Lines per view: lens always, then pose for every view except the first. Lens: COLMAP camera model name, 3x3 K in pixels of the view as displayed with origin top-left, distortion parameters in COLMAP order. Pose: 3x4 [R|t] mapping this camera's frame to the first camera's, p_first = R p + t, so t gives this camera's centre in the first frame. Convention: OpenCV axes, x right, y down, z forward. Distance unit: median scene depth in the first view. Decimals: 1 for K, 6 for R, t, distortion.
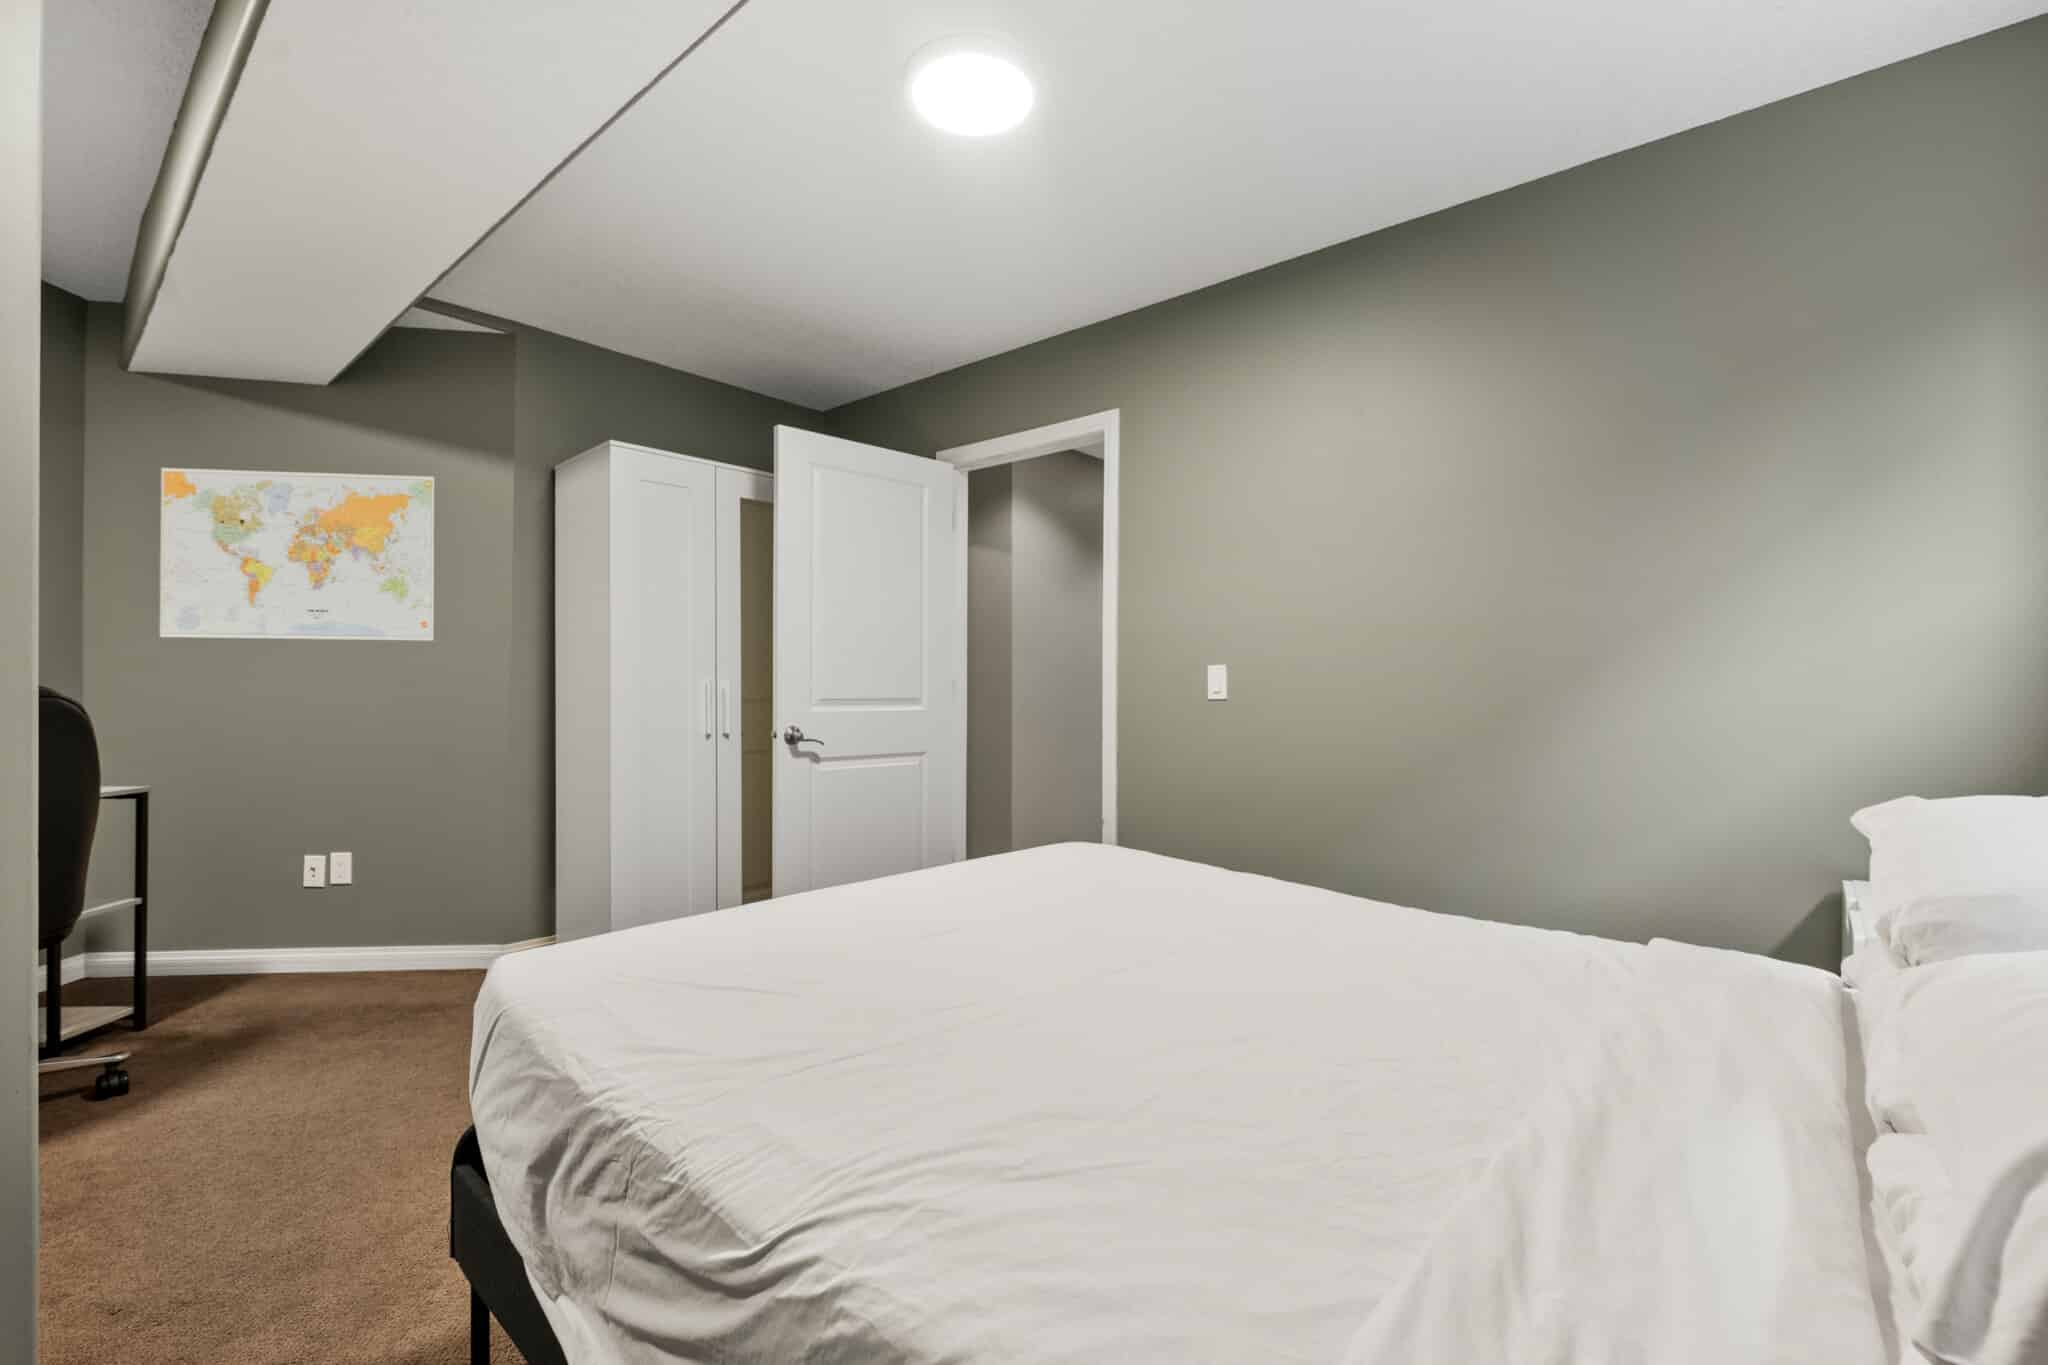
lens RADIAL K [[909.1, 0, 1024.0], [0, 909.1, 682.5], [0, 0, 1]] dist [0.001448, -0.000130]
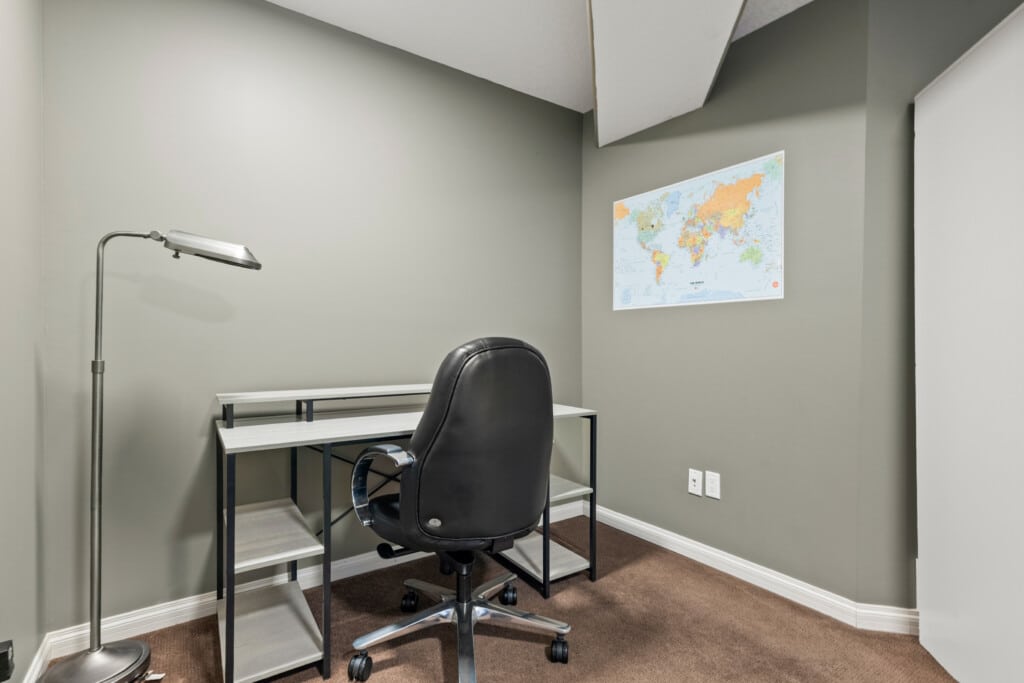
lens RADIAL K [[509.3, 0, 514.0], [0, 509.3, 344.3], [0, 0, 1]] dist [0.012968, 0.000569]
pose [[0.526960, -0.002036, -0.849888, -0.293032], [0.002993, 0.999995, -0.000540, 0.008981], [0.849885, -0.002259, 0.526964, 0.392262]]
